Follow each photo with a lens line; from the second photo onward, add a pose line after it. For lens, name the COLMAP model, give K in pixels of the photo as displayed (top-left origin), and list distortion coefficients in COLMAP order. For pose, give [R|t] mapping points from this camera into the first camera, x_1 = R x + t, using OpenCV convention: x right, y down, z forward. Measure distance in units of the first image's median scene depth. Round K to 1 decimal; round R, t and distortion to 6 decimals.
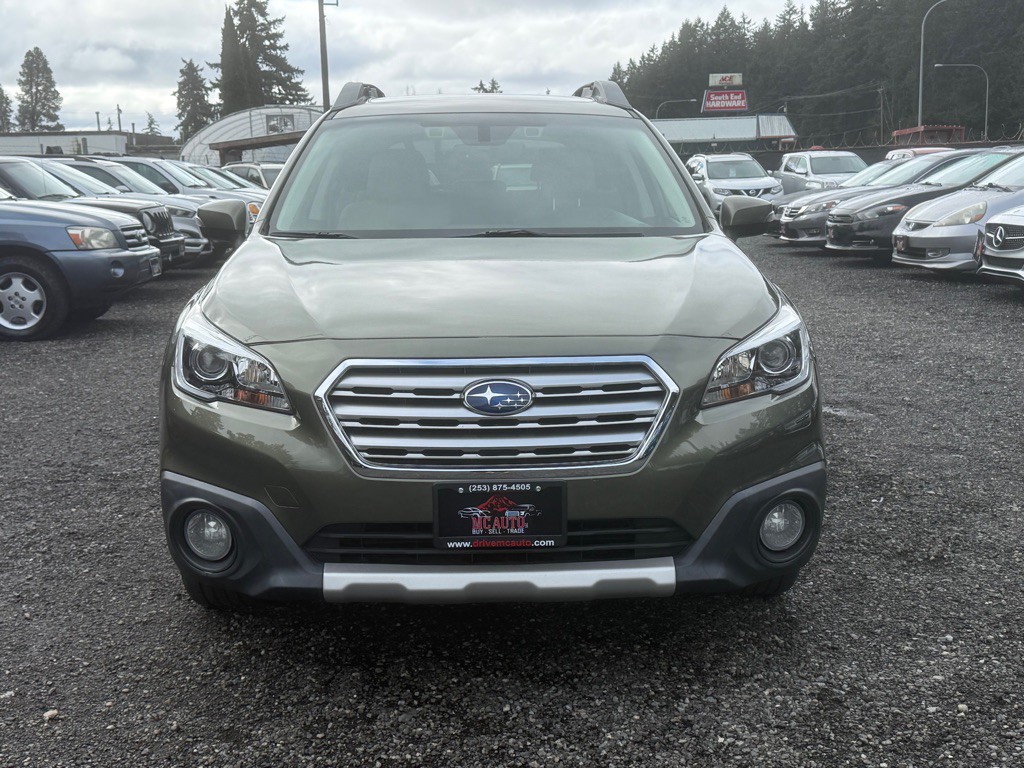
lens RADIAL K [[1162.6, 0, 515.2], [0, 1162.6, 410.7], [0, 0, 1]] dist [0.232225, -0.497688]
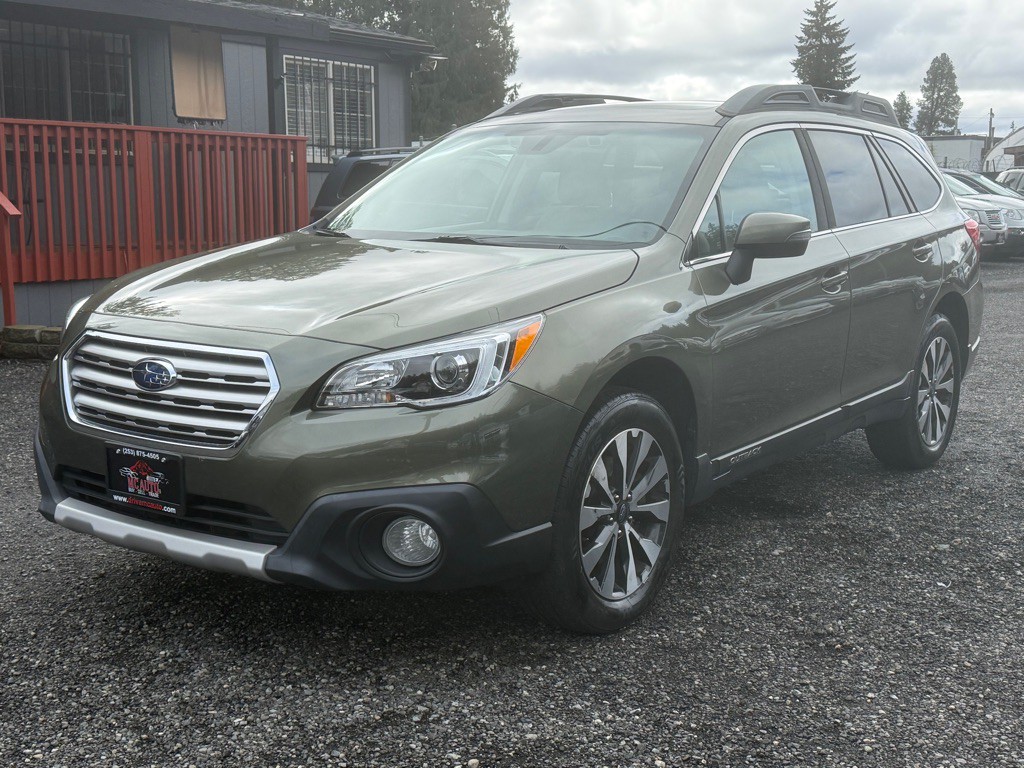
lens RADIAL K [[1162.6, 0, 515.2], [0, 1162.6, 410.7], [0, 0, 1]] dist [0.232225, -0.497688]
pose [[0.813773, 0.125967, -0.567367, 0.919407], [-0.128602, 0.991058, 0.035582, -0.062372], [0.566776, 0.044009, 0.822696, 0.256150]]
